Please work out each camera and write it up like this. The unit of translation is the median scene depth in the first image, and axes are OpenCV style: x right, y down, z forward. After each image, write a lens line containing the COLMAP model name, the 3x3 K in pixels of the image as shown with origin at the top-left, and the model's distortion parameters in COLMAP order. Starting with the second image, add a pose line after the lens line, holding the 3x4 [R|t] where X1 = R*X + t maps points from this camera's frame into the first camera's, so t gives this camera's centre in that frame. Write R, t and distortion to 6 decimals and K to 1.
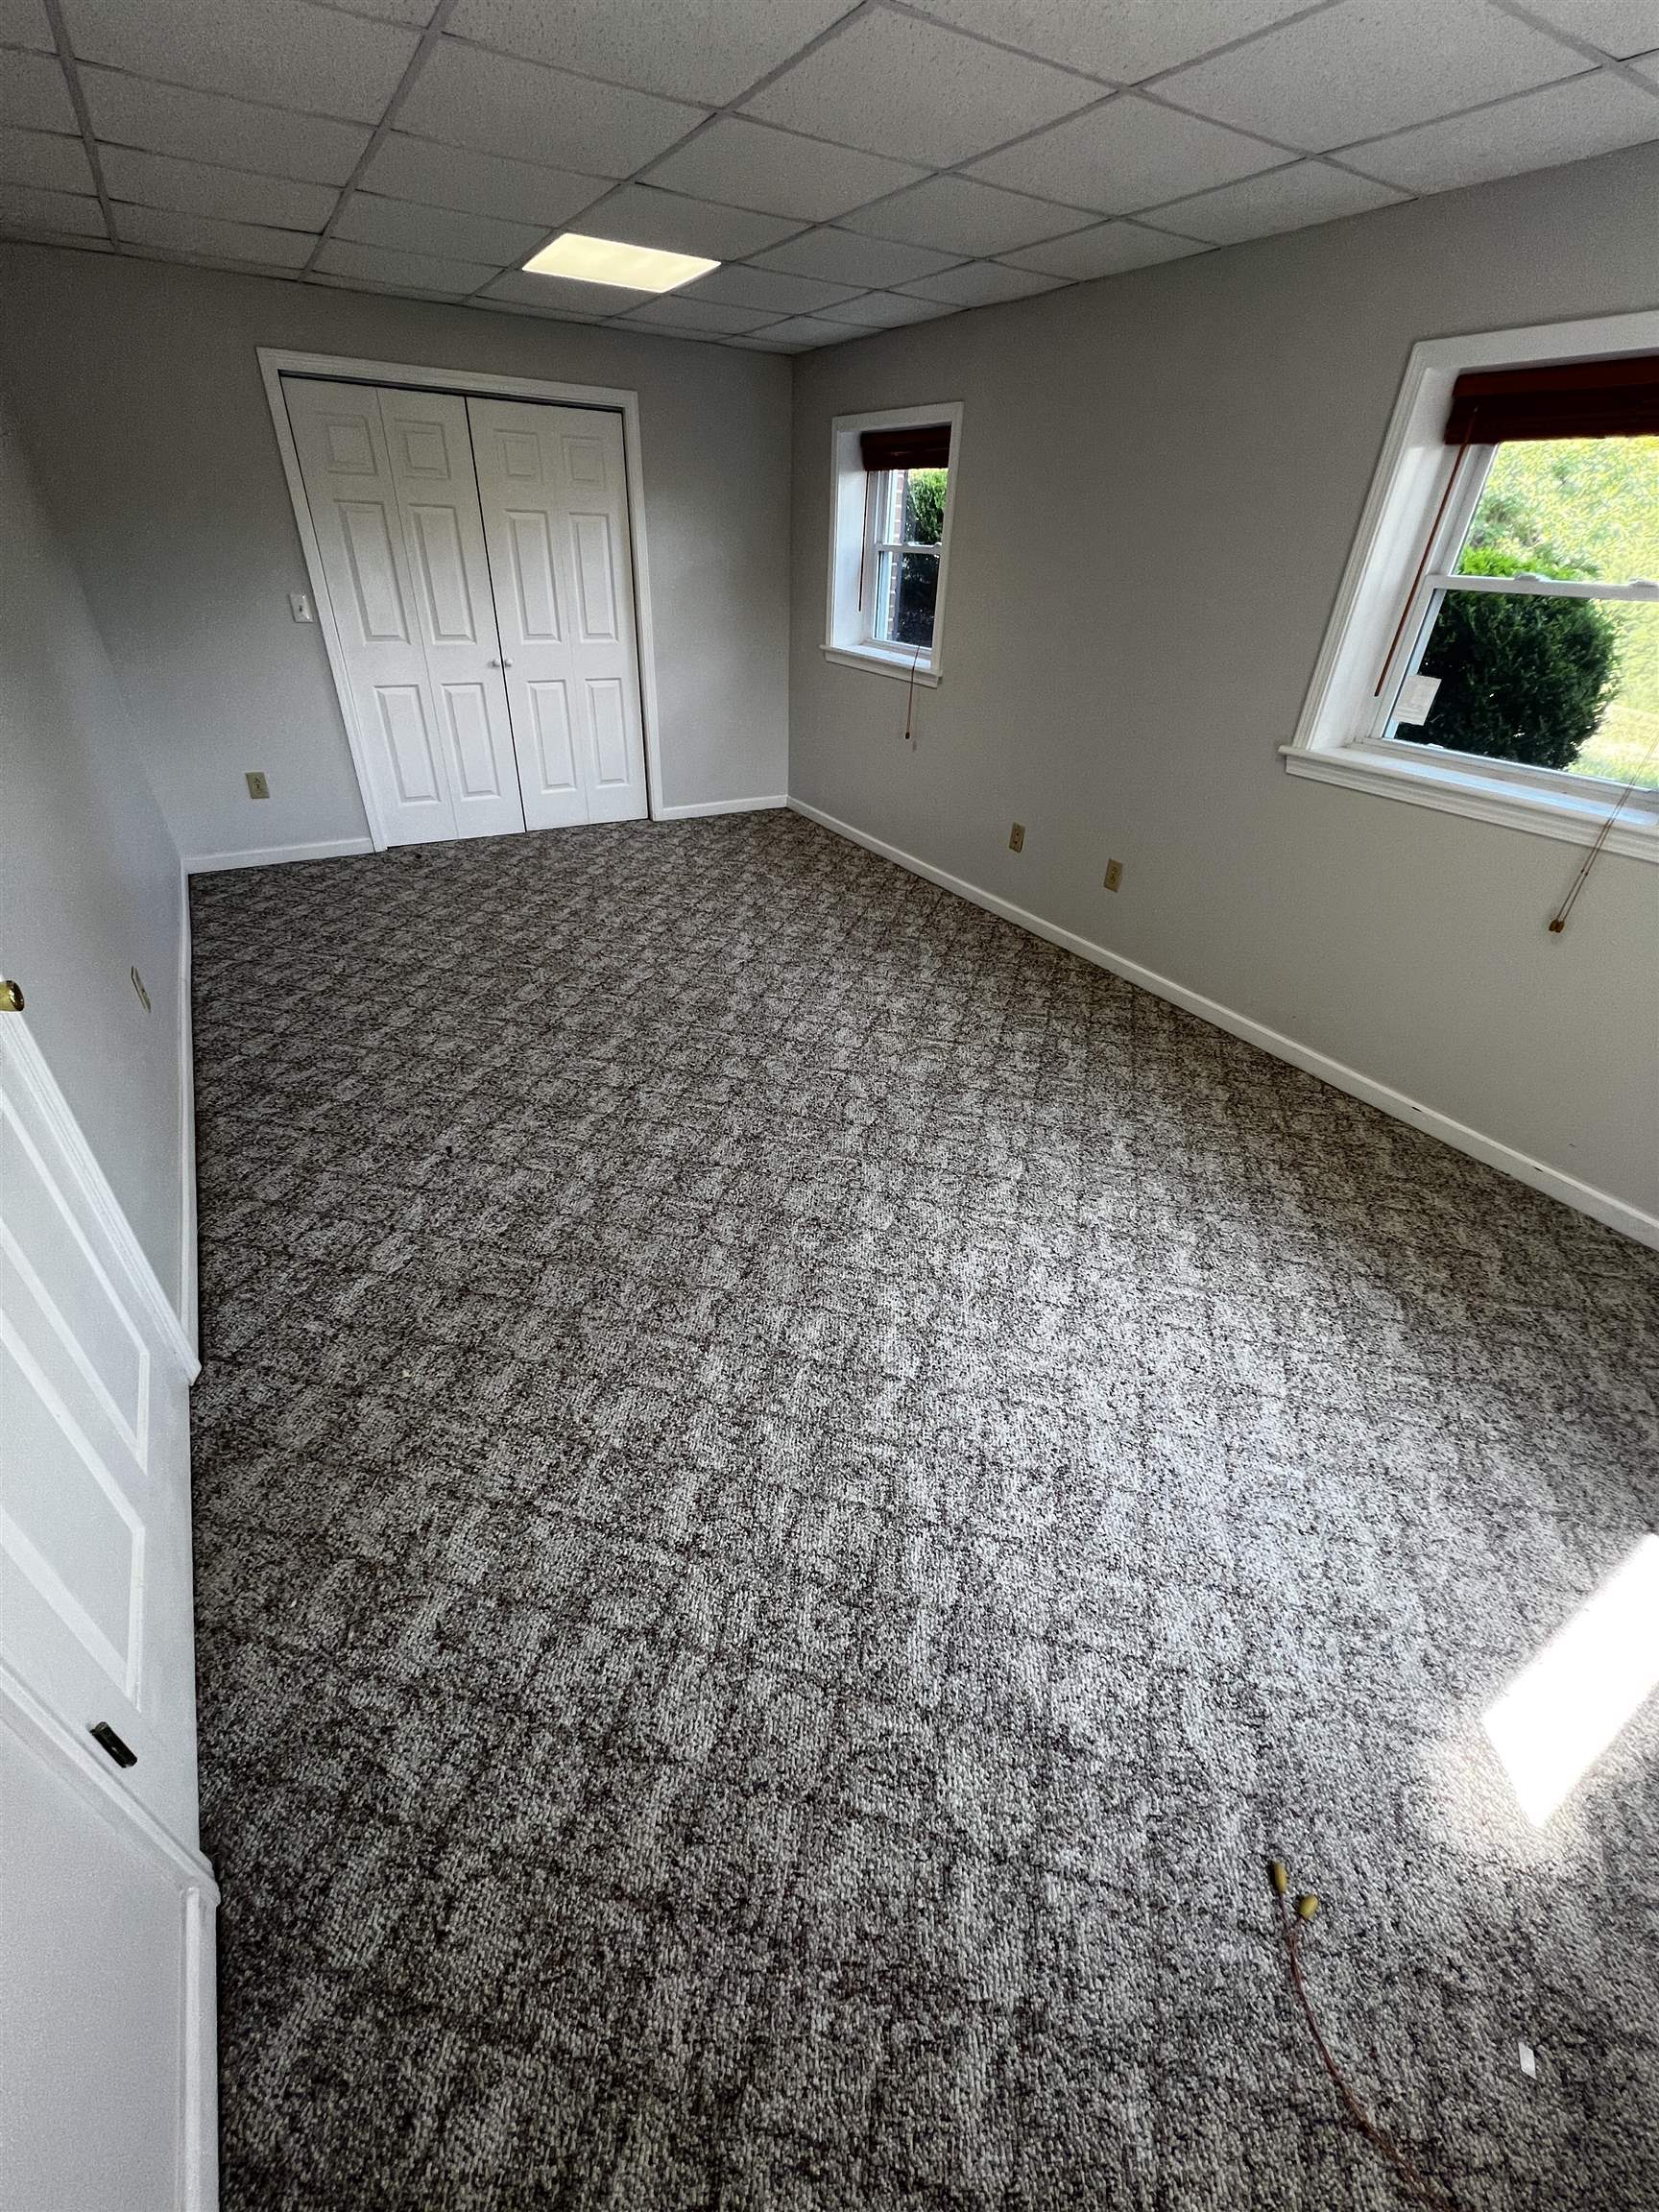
lens RADIAL K [[881.9, 0, 817.4], [0, 881.9, 1102.9], [0, 0, 1]] dist [-0.001175, 0.000255]
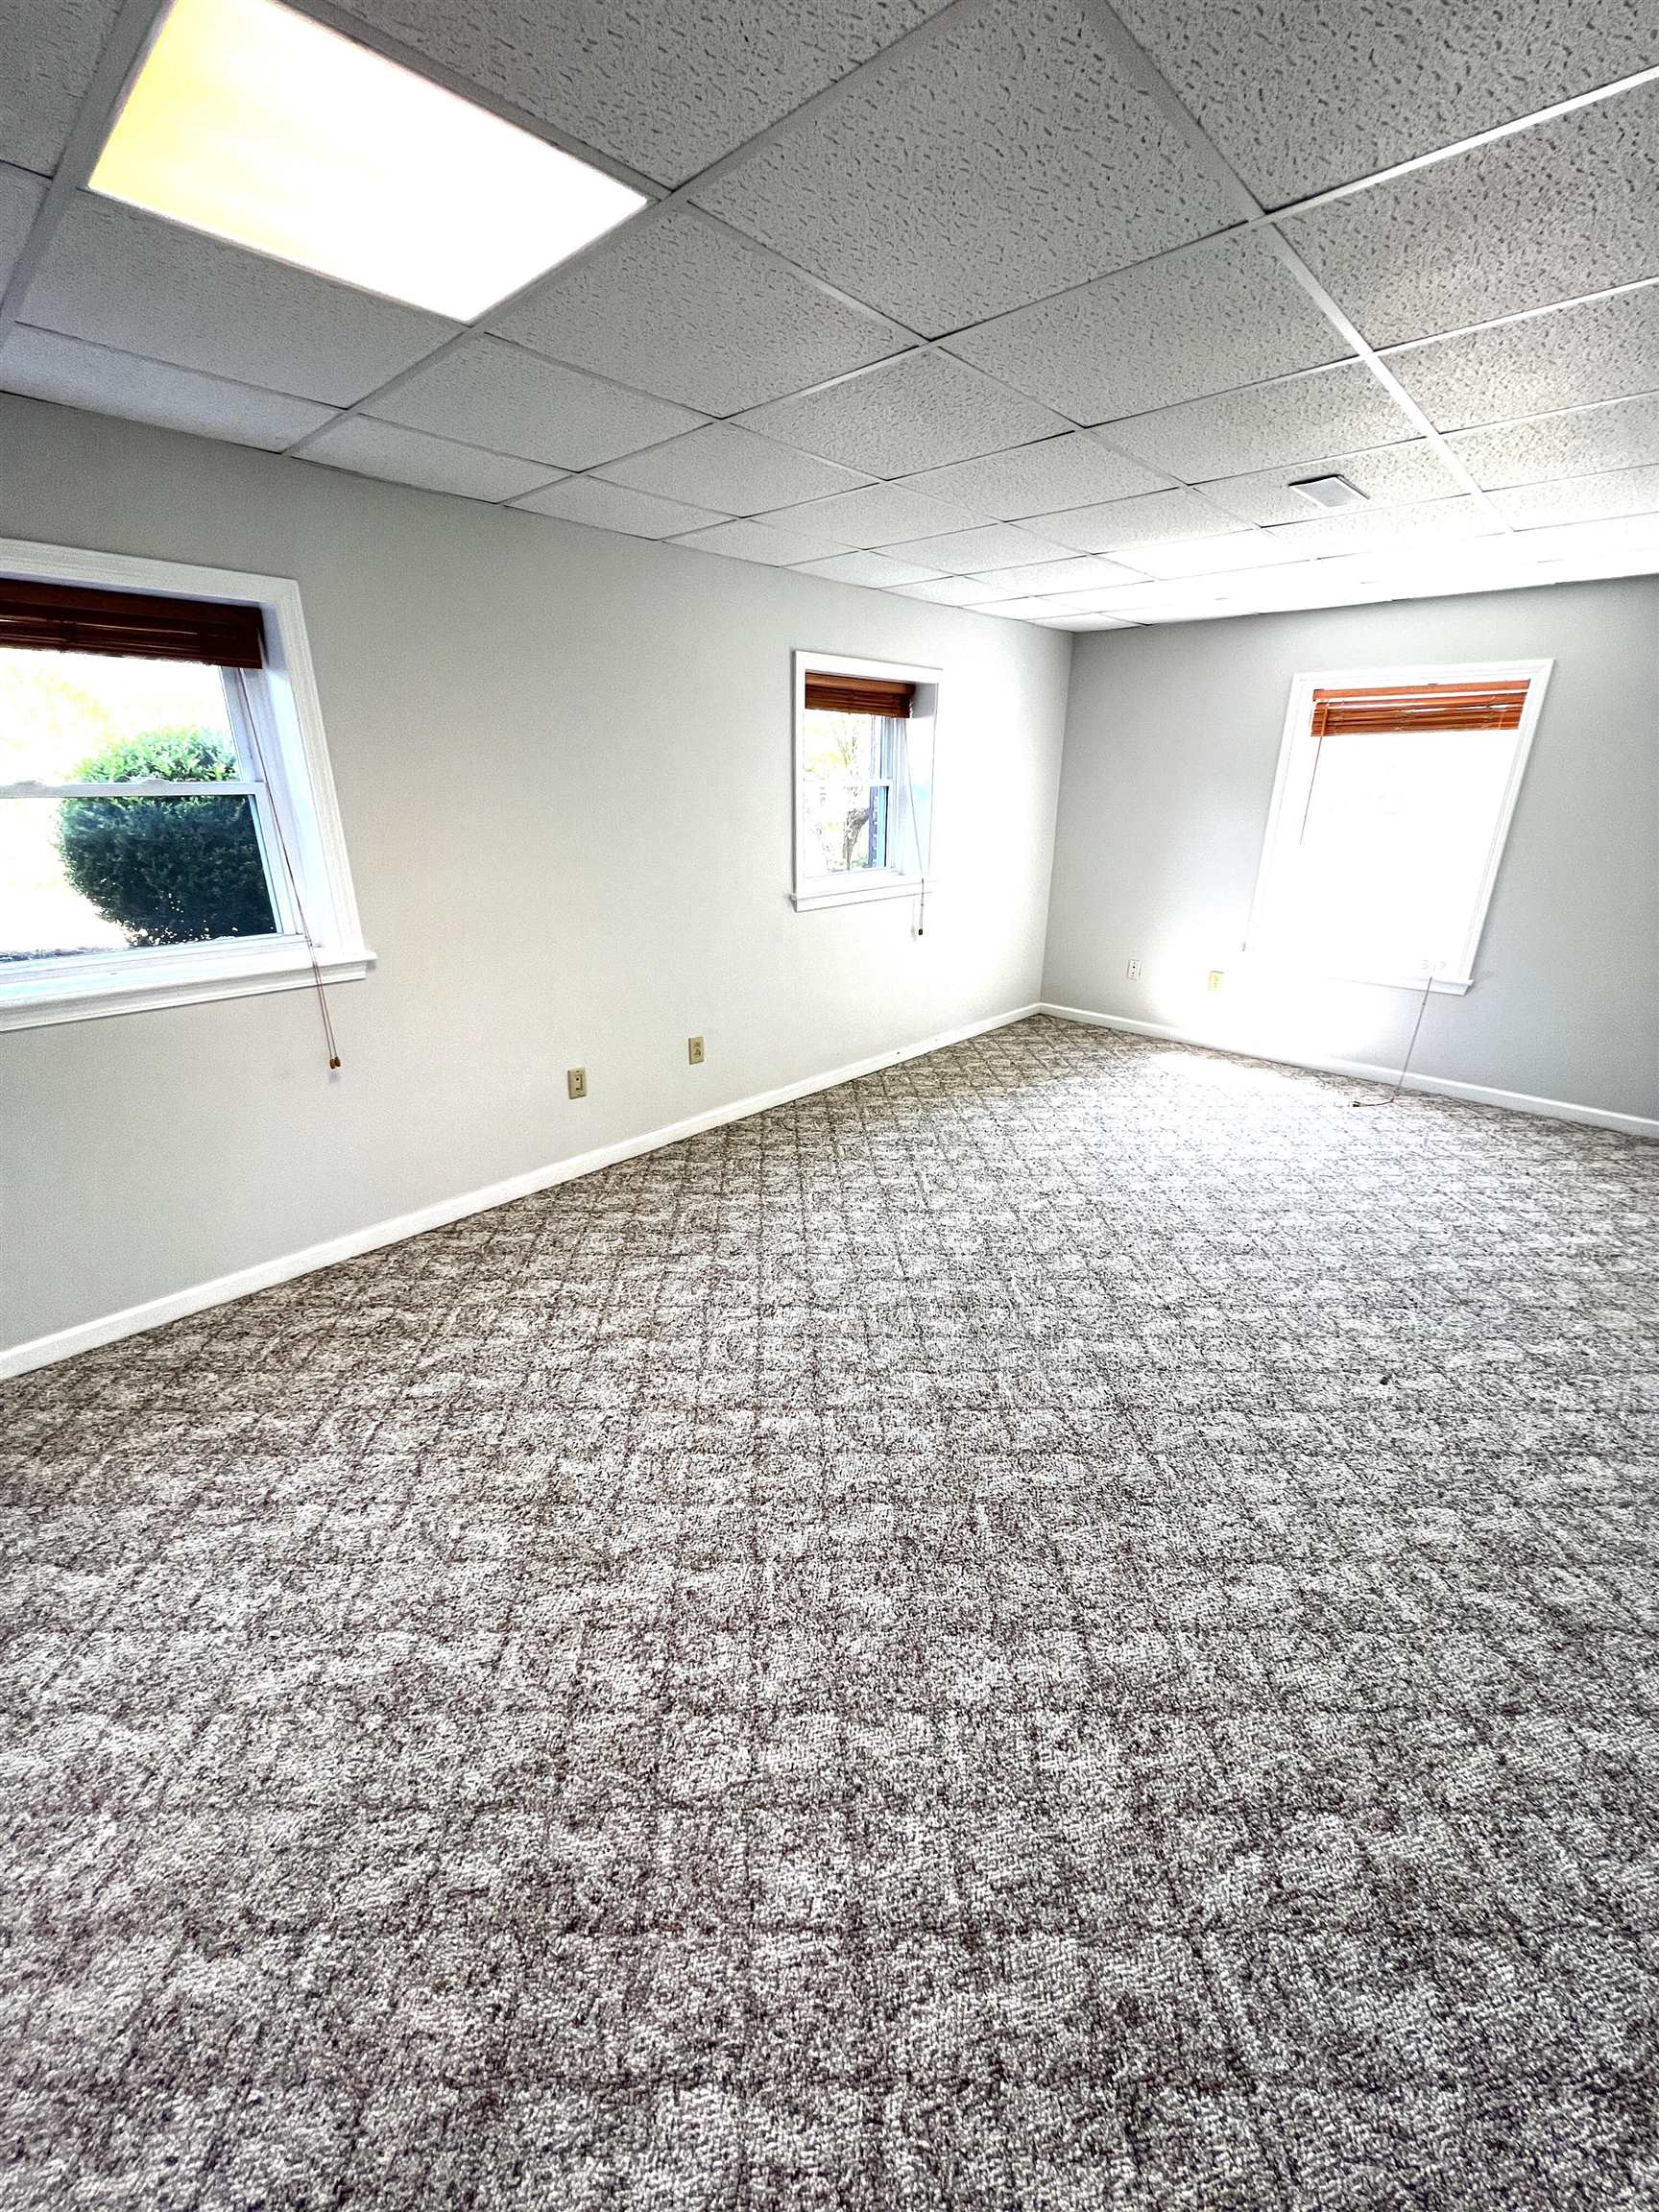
lens RADIAL K [[881.9, 0, 824.2], [0, 881.9, 1119.2], [0, 0, 1]] dist [-0.001175, 0.000255]
pose [[-0.282233, -0.390943, 0.876075, -0.675760], [0.506384, 0.714911, 0.482160, -0.635892], [-0.814813, 0.579712, -0.003804, 0.929570]]
